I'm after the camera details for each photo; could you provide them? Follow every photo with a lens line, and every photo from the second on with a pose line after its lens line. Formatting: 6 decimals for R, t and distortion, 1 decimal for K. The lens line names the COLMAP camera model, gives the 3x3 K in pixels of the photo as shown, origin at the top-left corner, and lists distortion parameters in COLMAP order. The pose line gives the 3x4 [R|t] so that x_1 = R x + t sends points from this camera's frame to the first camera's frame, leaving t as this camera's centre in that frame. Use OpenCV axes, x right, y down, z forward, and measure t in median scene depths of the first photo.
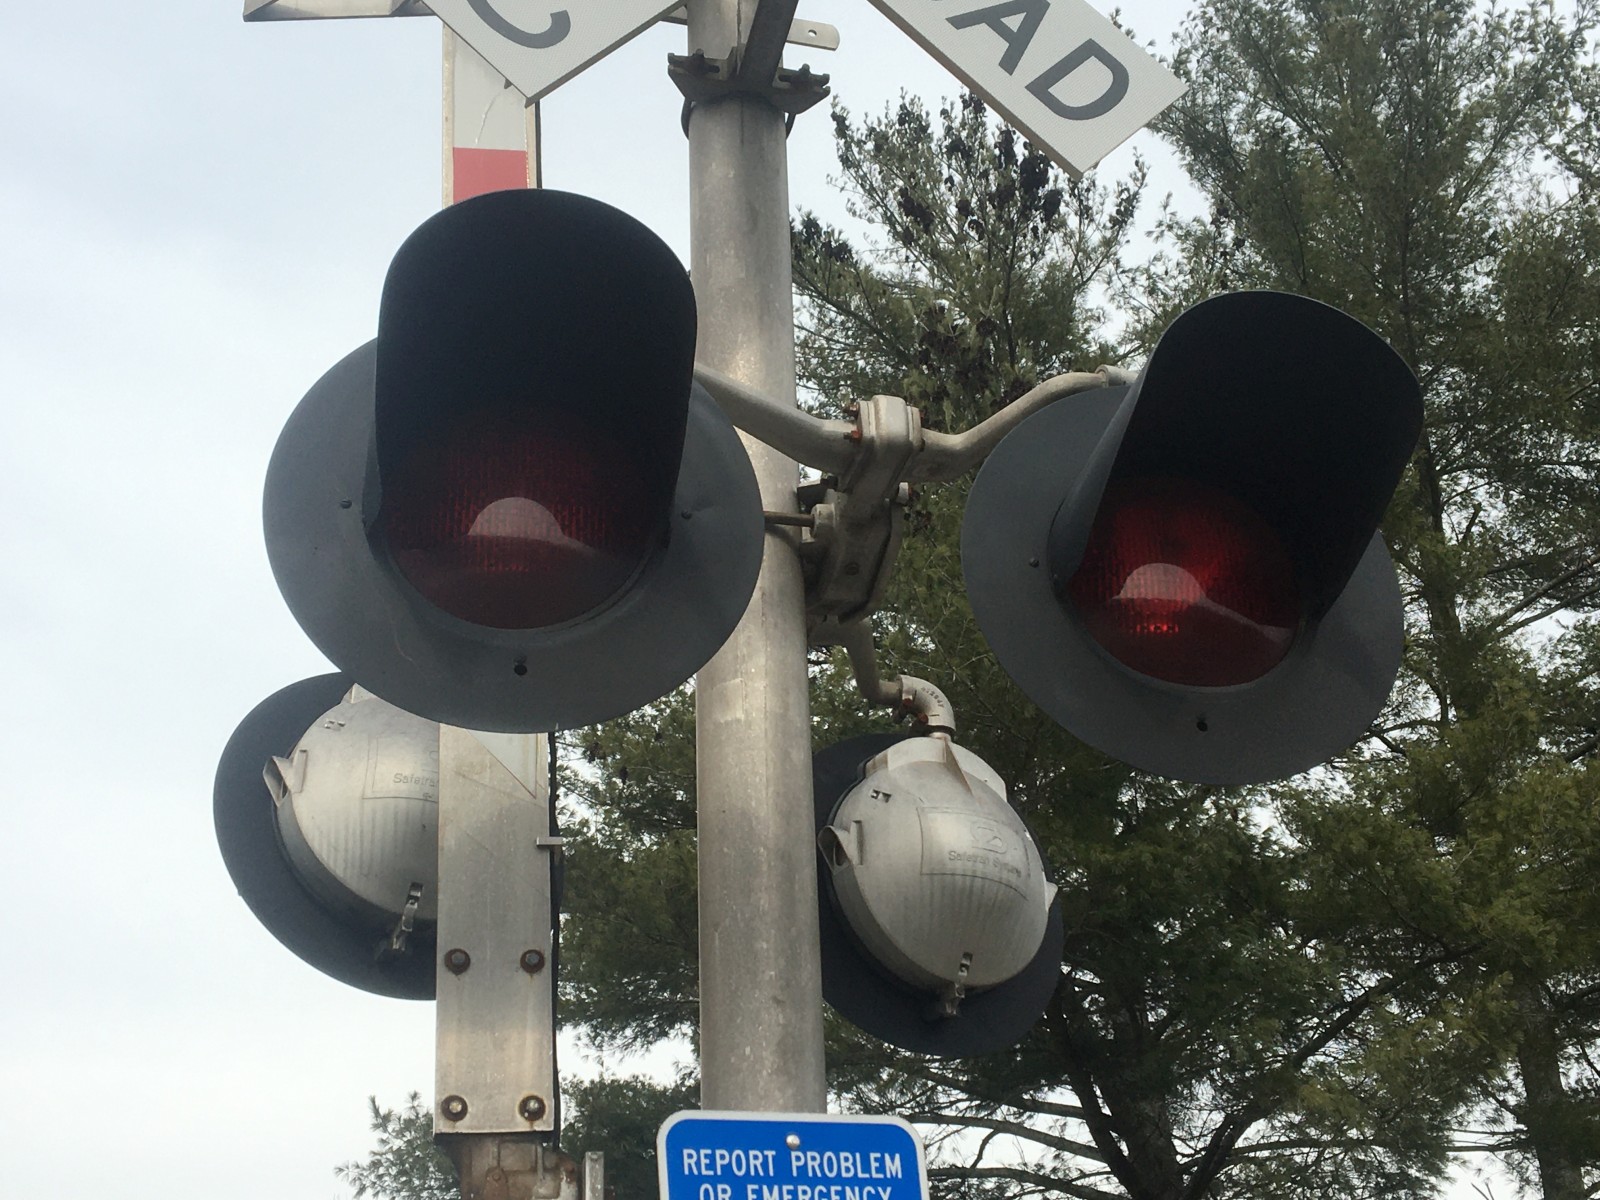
lens RADIAL K [[2055.8, 0, 767.6], [0, 2055.8, 599.1], [0, 0, 1]] dist [0.012281, 0.024118]
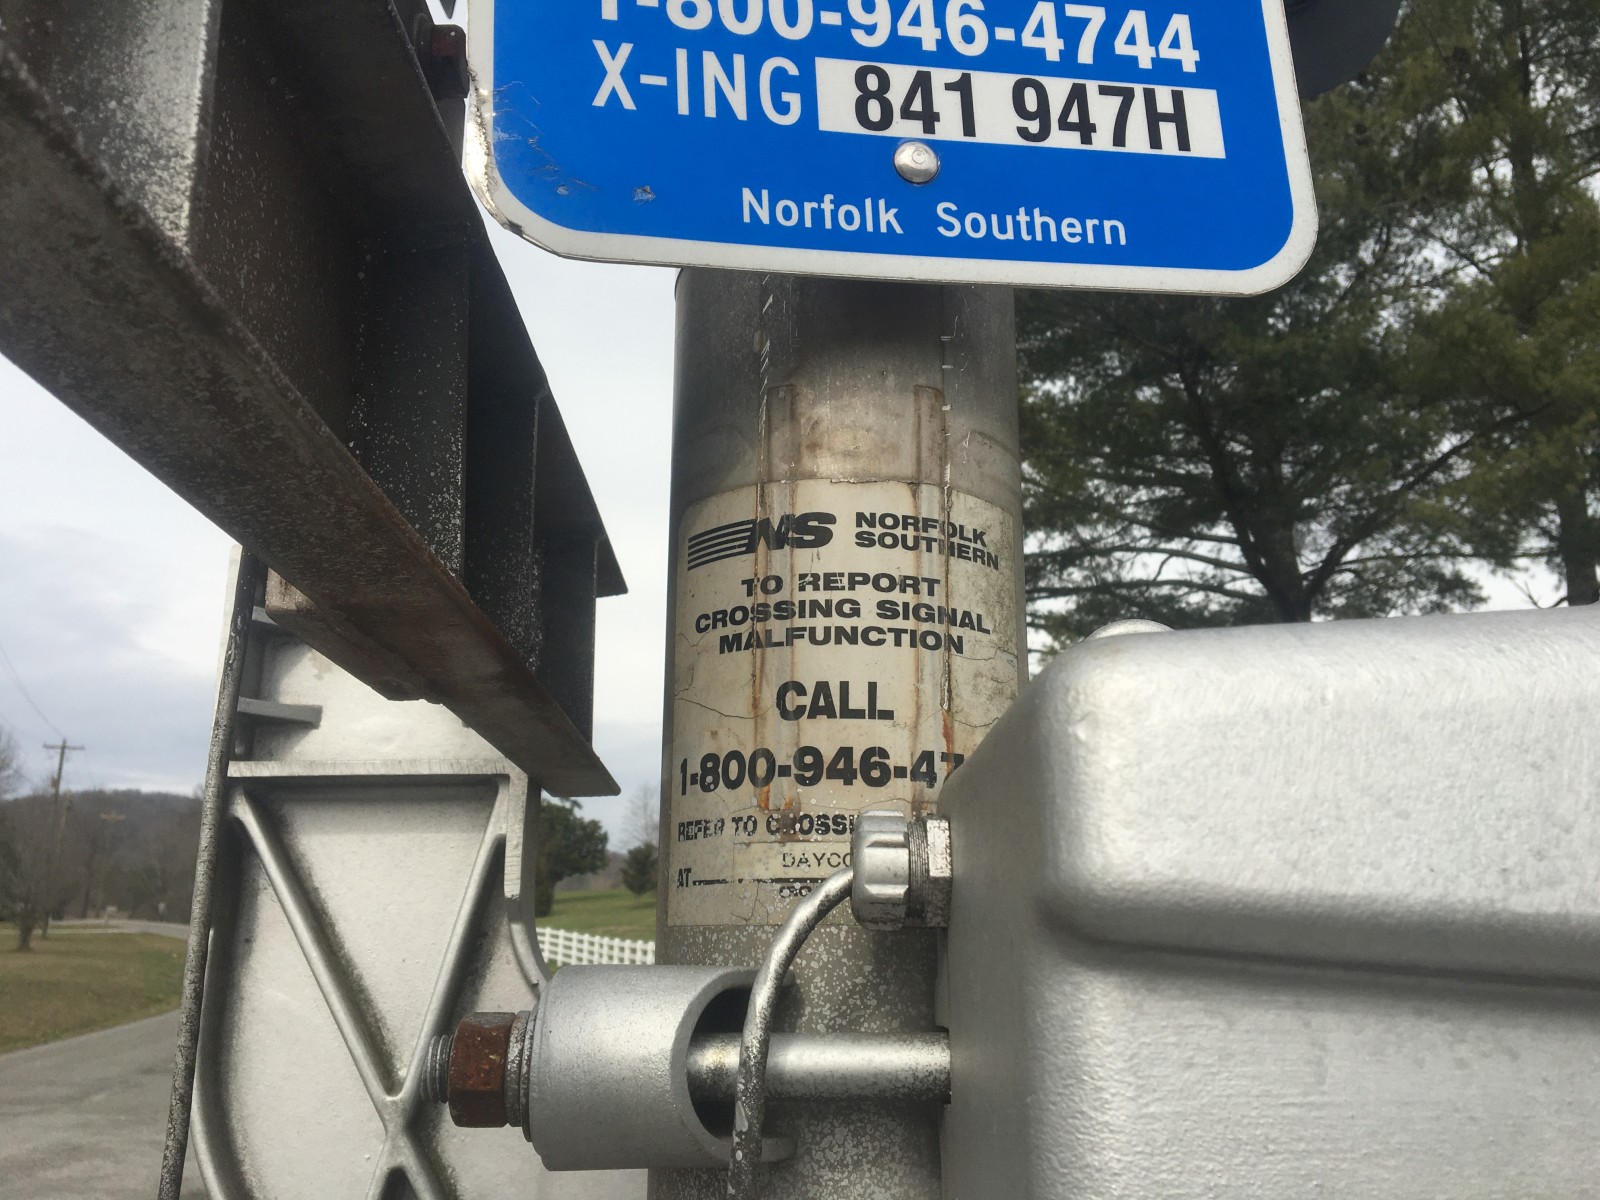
lens RADIAL K [[1345.6, 0, 786.2], [0, 1345.6, 602.4], [0, 0, 1]] dist [0.033199, -0.039657]
pose [[0.985396, -0.019531, -0.169153, 0.044366], [0.065243, 0.960893, 0.269124, 0.326122], [0.157282, -0.276229, 0.948135, 0.733198]]
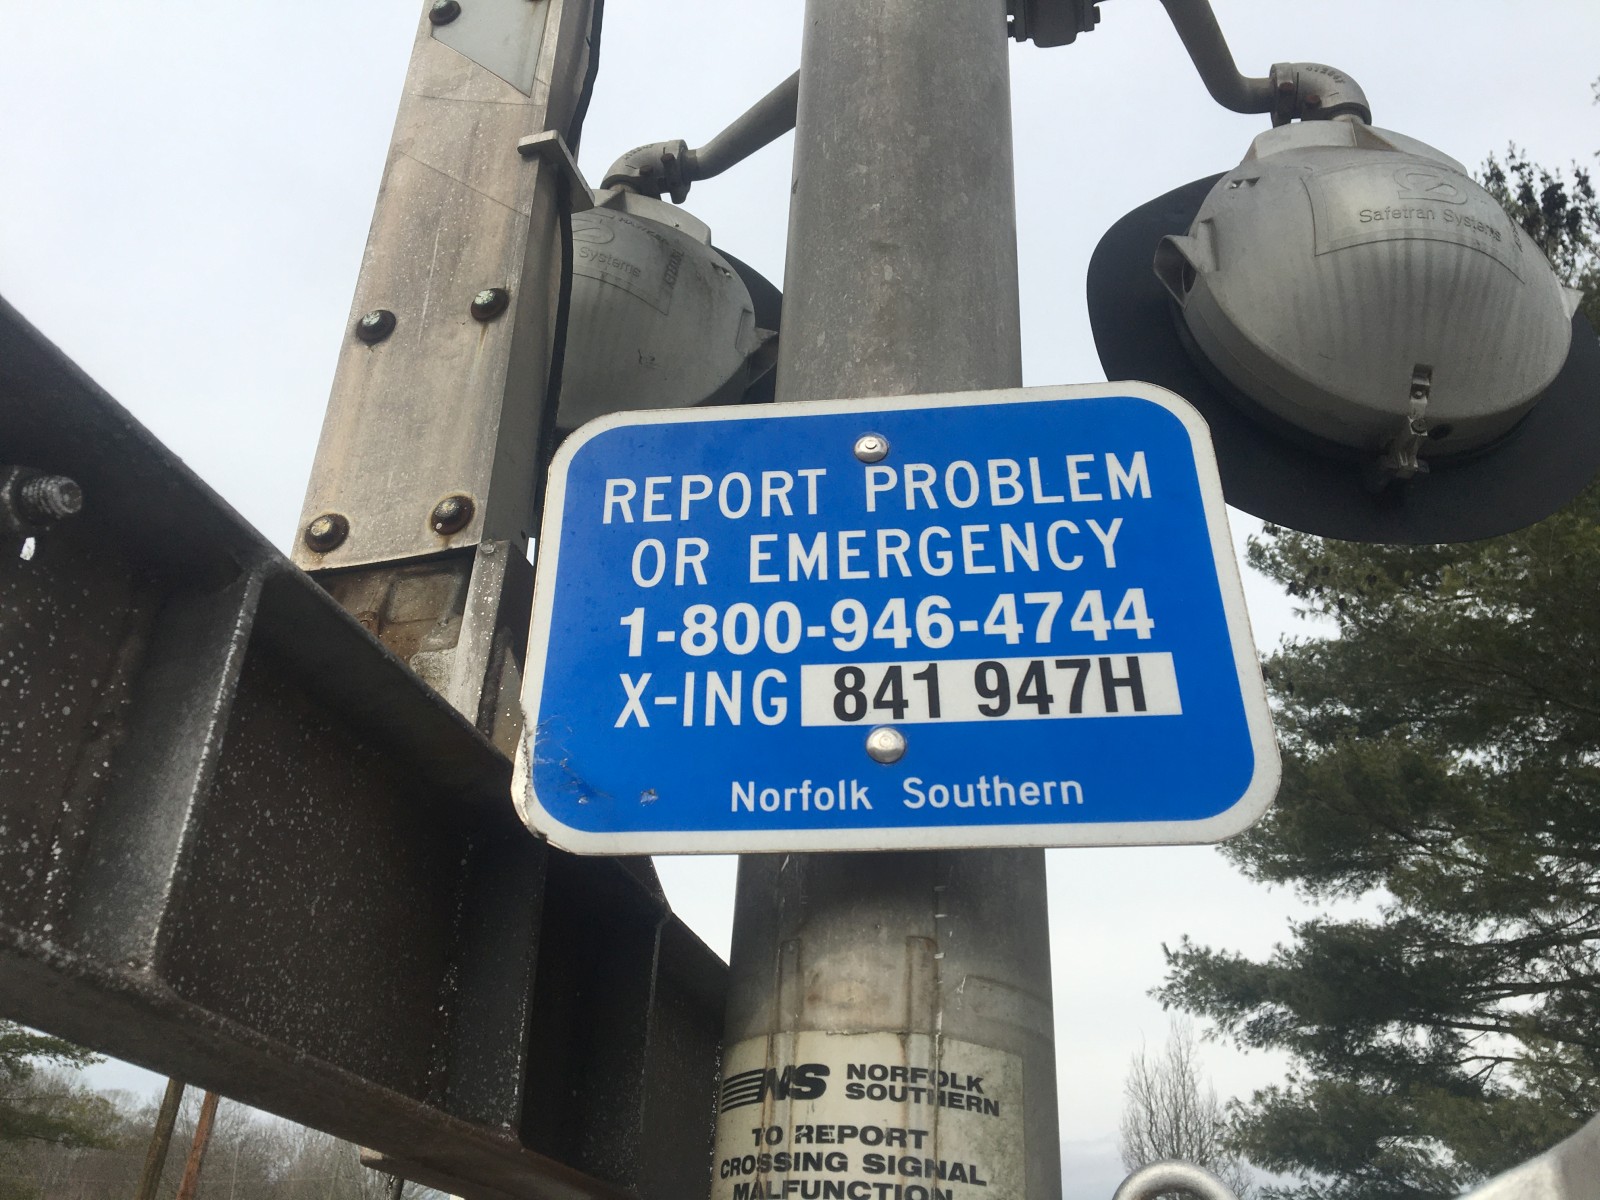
lens RADIAL K [[1318.1, 0, 782.6], [0, 1318.1, 599.6], [0, 0, 1]] dist [0.098240, -0.165511]
pose [[0.894294, -0.161882, -0.417173, 0.107336], [0.153661, 0.986676, -0.053472, 0.305498], [0.420271, -0.016284, 0.907253, 0.729331]]
